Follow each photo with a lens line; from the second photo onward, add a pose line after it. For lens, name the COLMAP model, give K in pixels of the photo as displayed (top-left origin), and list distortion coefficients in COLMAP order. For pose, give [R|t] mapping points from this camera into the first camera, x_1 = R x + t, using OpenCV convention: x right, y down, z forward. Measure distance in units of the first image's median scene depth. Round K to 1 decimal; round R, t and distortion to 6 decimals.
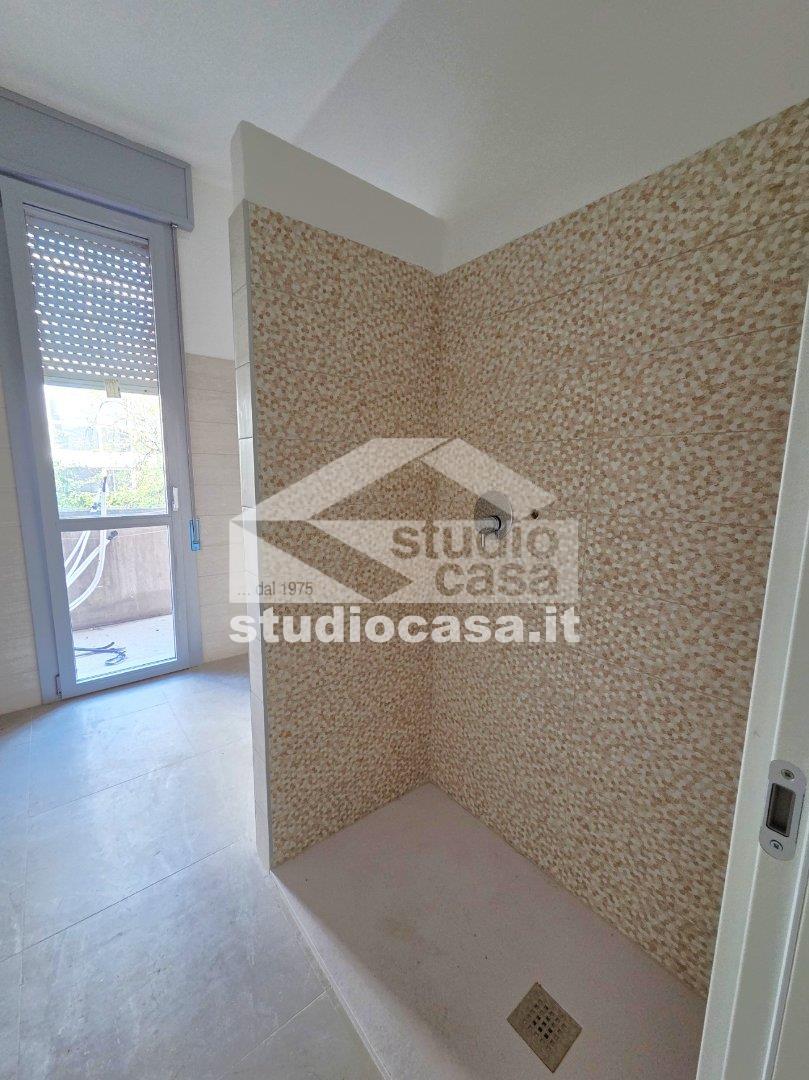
lens RADIAL K [[444.0, 0, 400.9], [0, 444.0, 539.5], [0, 0, 1]] dist [0.001755, 0.000108]
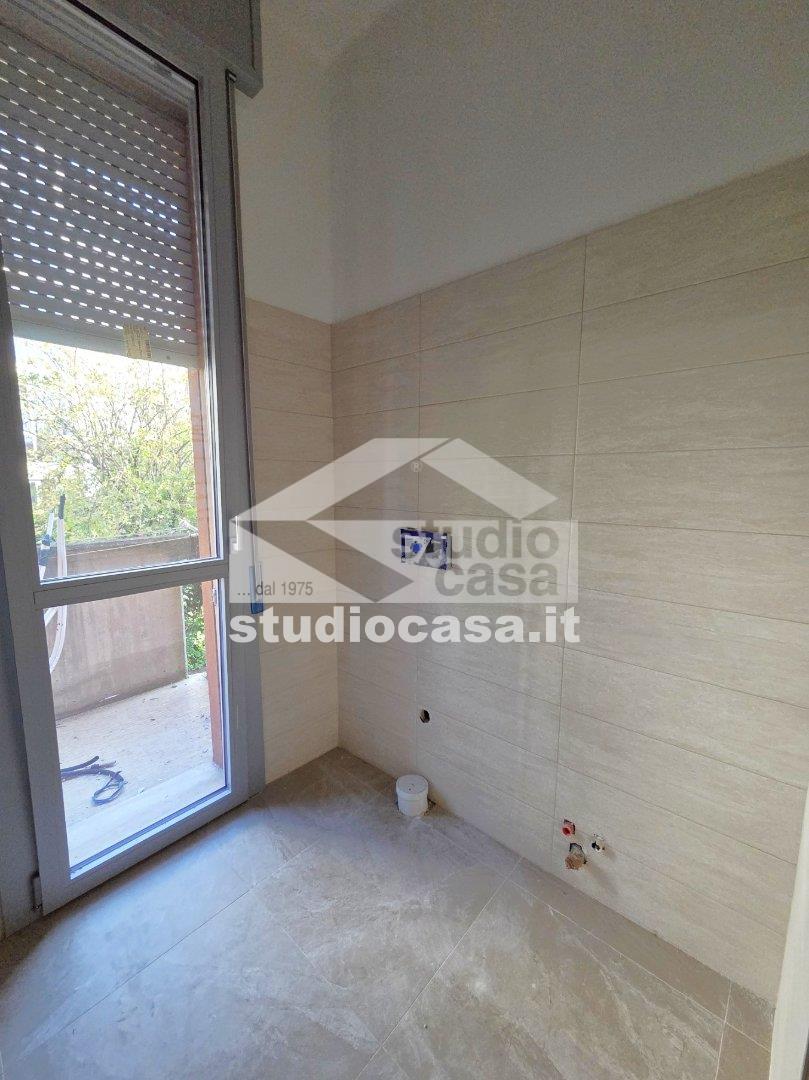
lens RADIAL K [[444.0, 0, 400.9], [0, 444.0, 539.5], [0, 0, 1]] dist [0.001755, 0.000108]
pose [[0.986875, -0.033490, 0.157977, -0.340335], [0.035572, 0.999313, -0.010371, -0.064235], [-0.157521, 0.015855, 0.987388, 0.328794]]
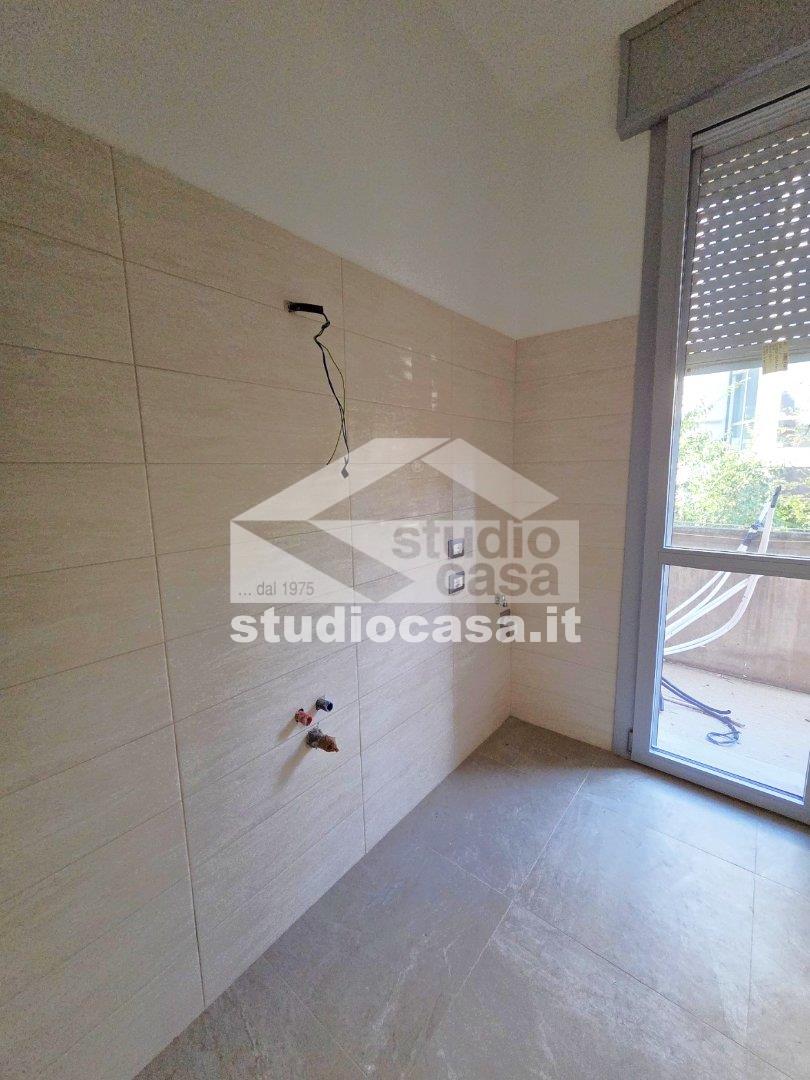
lens RADIAL K [[444.0, 0, 401.4], [0, 444.0, 539.5], [0, 0, 1]] dist [0.001755, 0.000108]
pose [[0.202601, 0.122543, -0.971564, -0.076578], [-0.122370, 0.987531, 0.099039, -0.065757], [0.971586, 0.098825, 0.215070, 0.305467]]
